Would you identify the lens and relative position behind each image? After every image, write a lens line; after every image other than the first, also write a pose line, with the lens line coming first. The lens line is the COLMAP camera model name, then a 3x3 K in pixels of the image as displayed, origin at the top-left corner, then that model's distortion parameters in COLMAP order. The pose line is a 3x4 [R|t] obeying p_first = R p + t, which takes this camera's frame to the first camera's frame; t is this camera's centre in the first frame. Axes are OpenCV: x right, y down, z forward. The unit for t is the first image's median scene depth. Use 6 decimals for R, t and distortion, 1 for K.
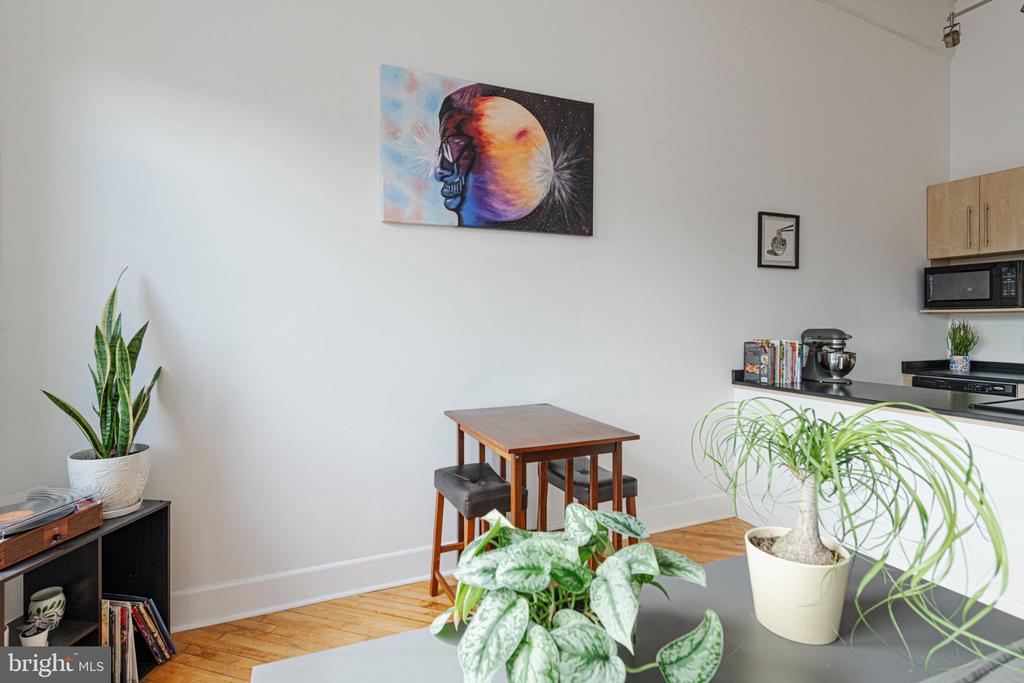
lens RADIAL K [[506.5, 0, 495.1], [0, 506.5, 325.8], [0, 0, 1]] dist [0.012282, -0.000045]
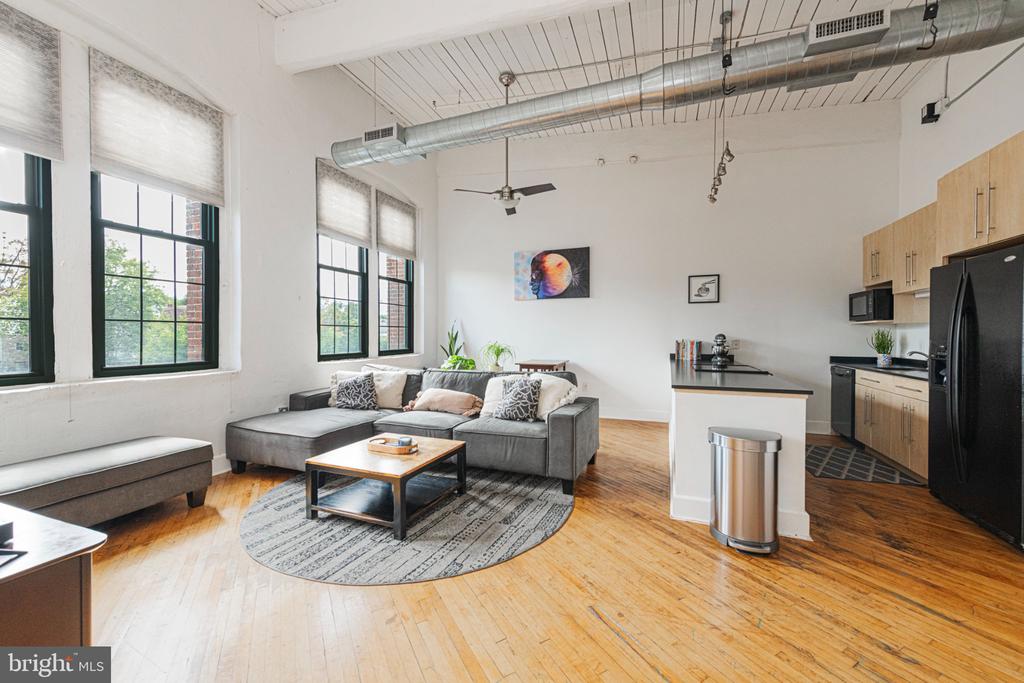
lens RADIAL K [[402.0, 0, 513.9], [0, 402.0, 339.3], [0, 0, 1]] dist [0.019732, -0.005321]
pose [[0.722195, 0.010343, -0.691612, 1.467646], [-0.009661, 0.999941, 0.004865, 0.034328], [0.691622, 0.003168, 0.722253, -0.825252]]
